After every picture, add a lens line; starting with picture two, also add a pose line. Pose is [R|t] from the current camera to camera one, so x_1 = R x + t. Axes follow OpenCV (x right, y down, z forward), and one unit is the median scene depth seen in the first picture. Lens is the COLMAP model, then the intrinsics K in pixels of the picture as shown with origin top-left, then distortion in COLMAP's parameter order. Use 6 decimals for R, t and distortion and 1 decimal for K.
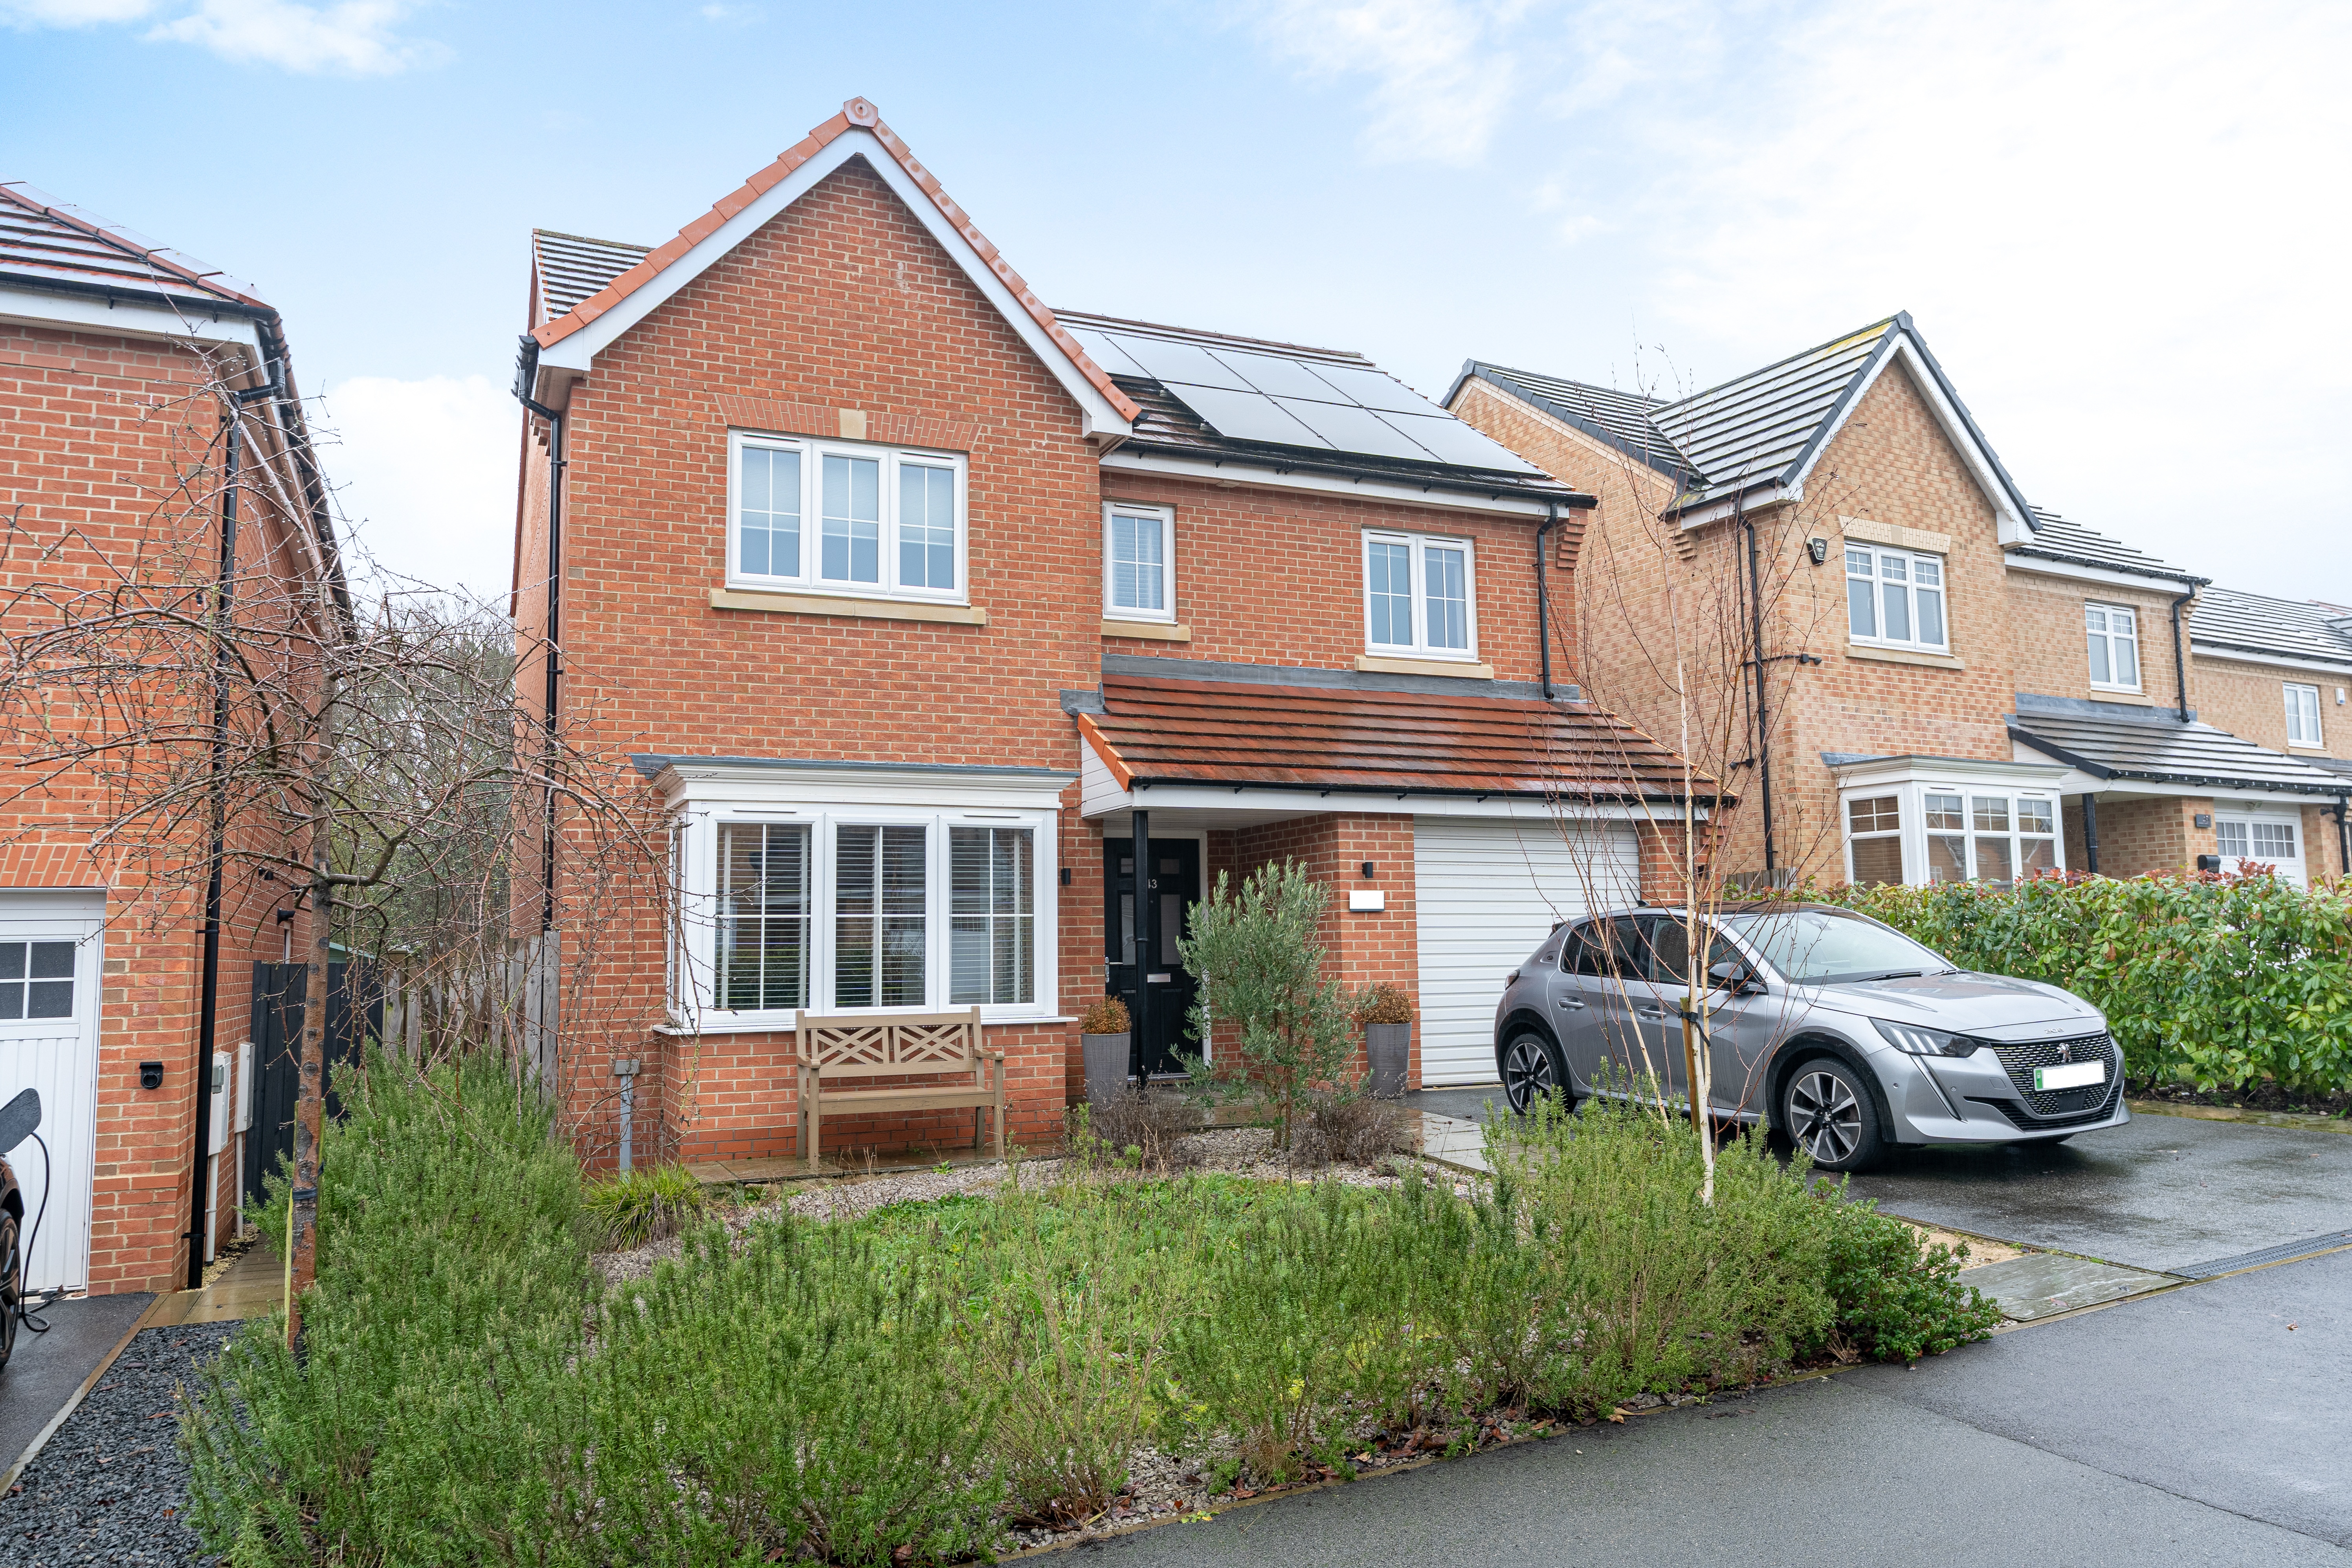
lens RADIAL K [[1692.7, 0, 1176.0], [0, 1692.7, 784.0], [0, 0, 1]] dist [0.005352, 0.000810]
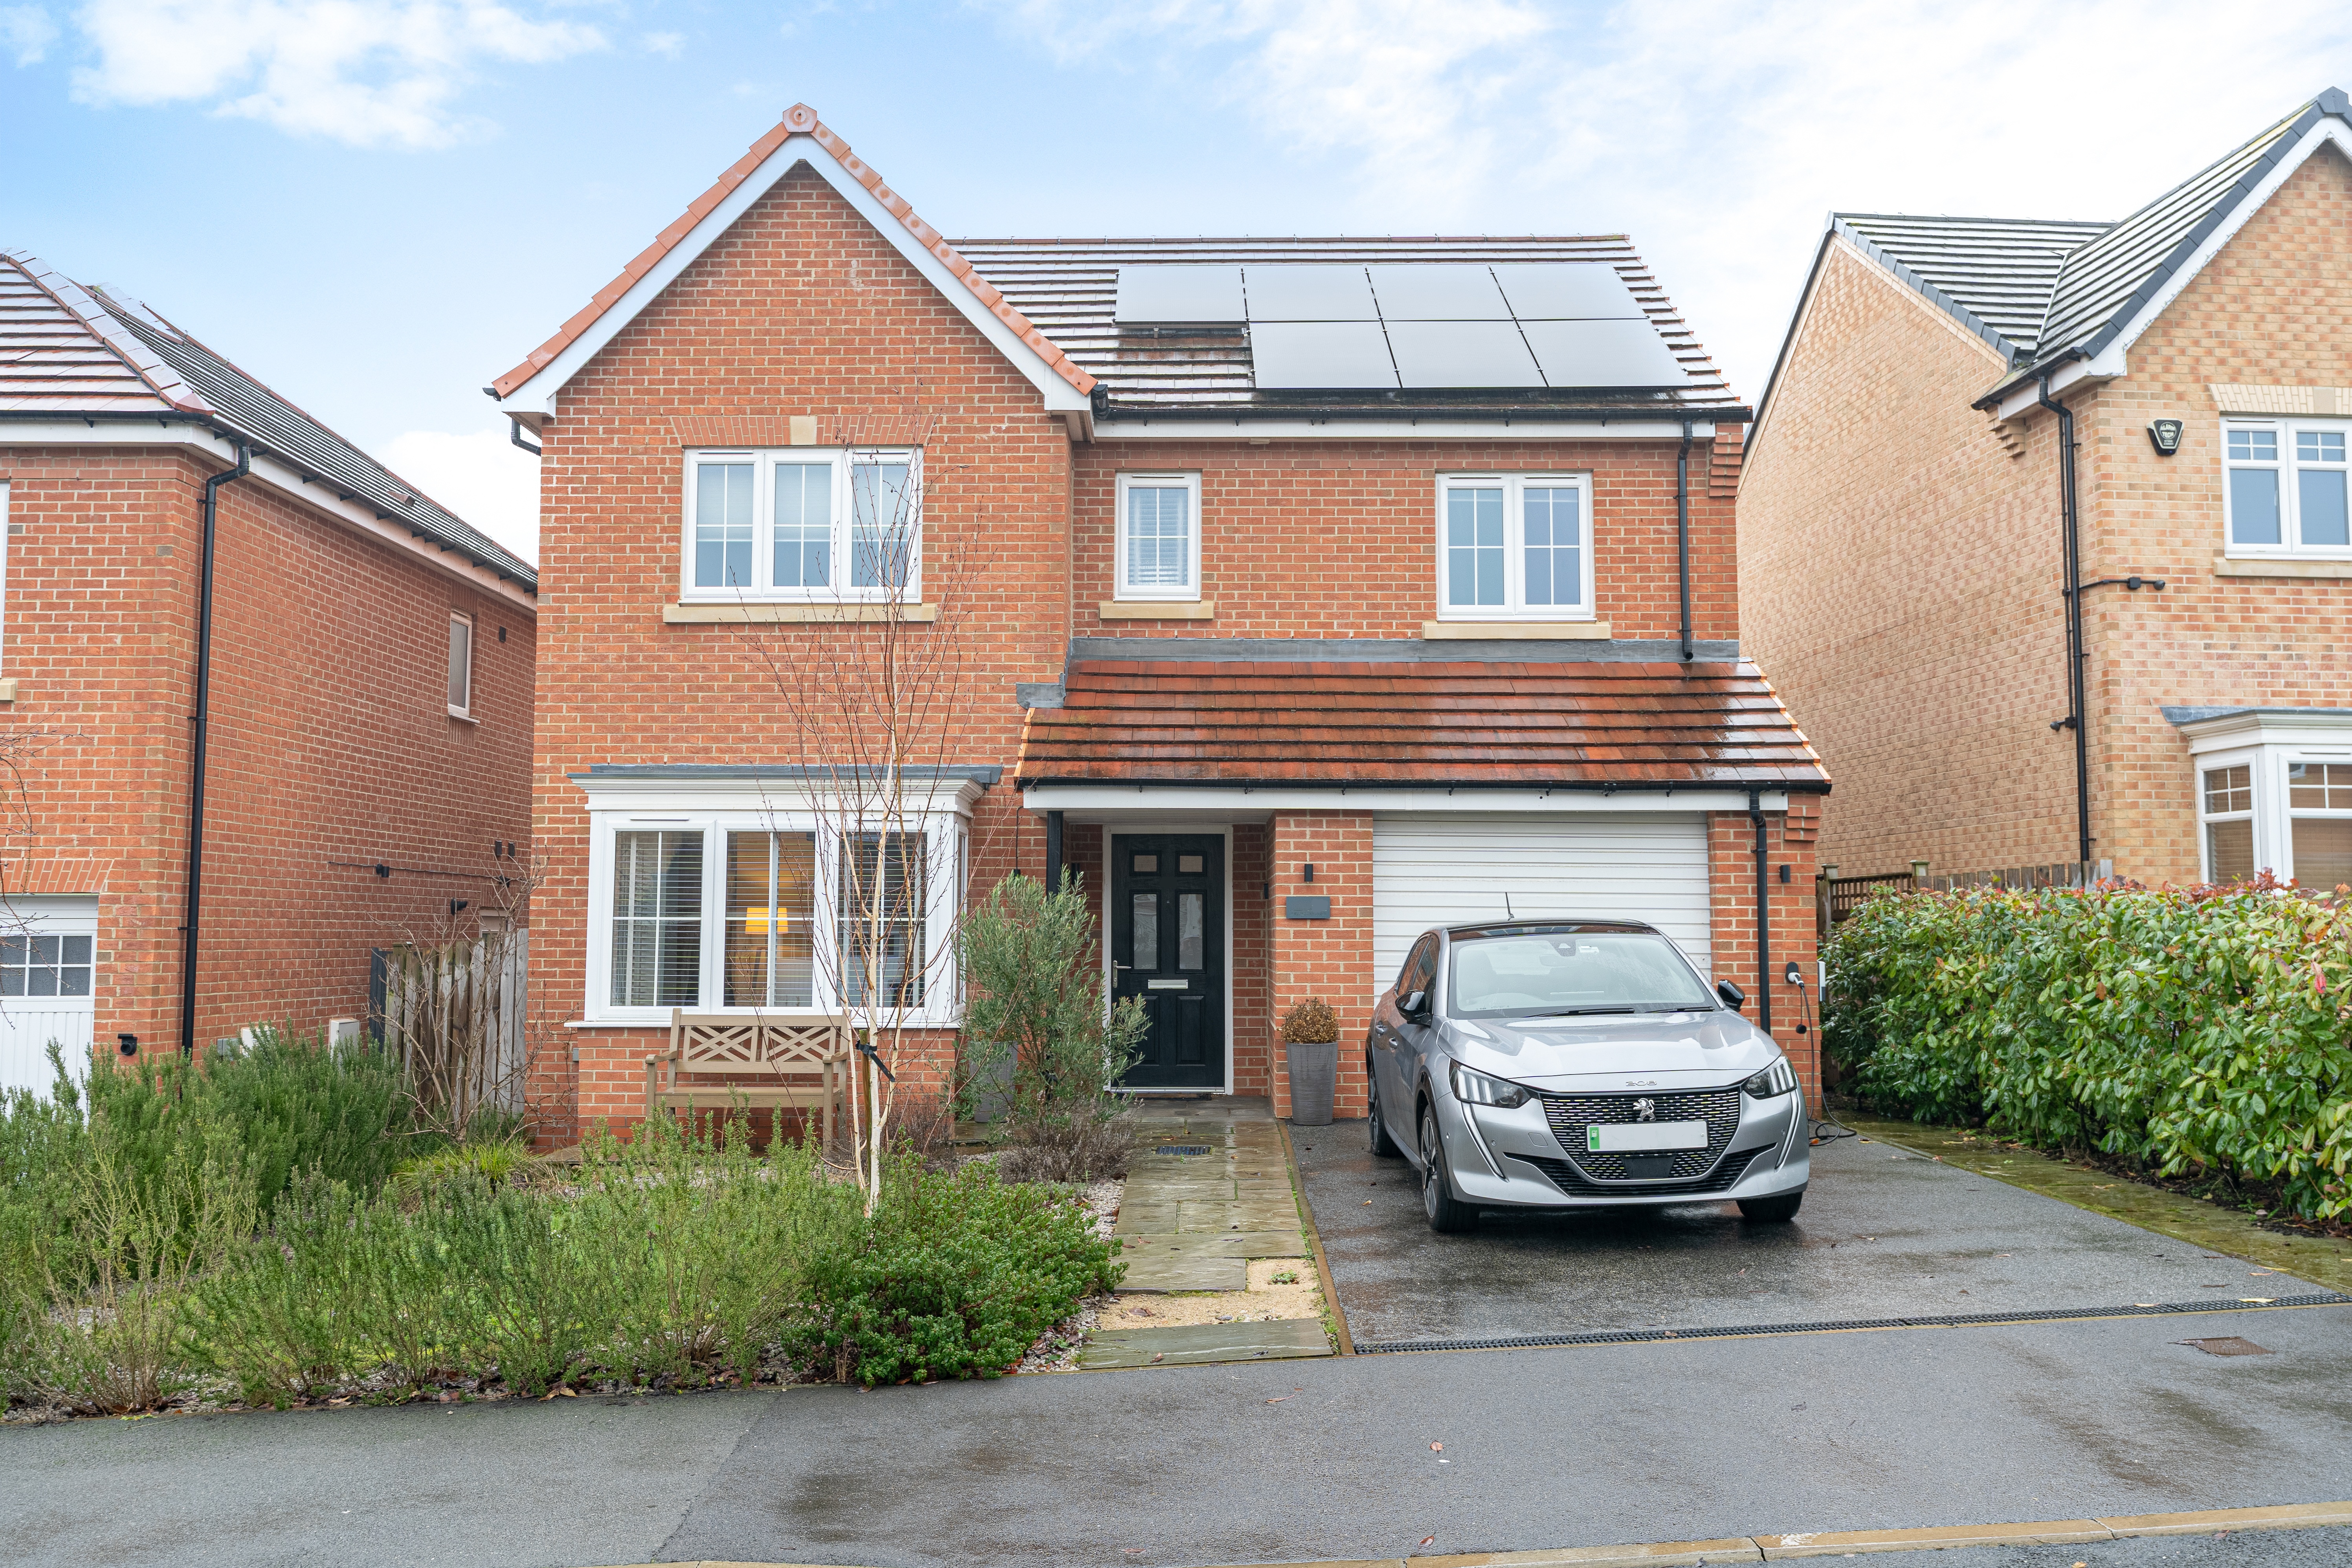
lens RADIAL K [[2067.9, 0, 1176.0], [0, 2067.9, 784.0], [0, 0, 1]] dist [0.005239, 0.003066]
pose [[0.902916, -0.012705, -0.429630, 0.529970], [0.026110, 0.999338, 0.025322, -0.026669], [0.429024, -0.034081, 0.902650, -0.025765]]
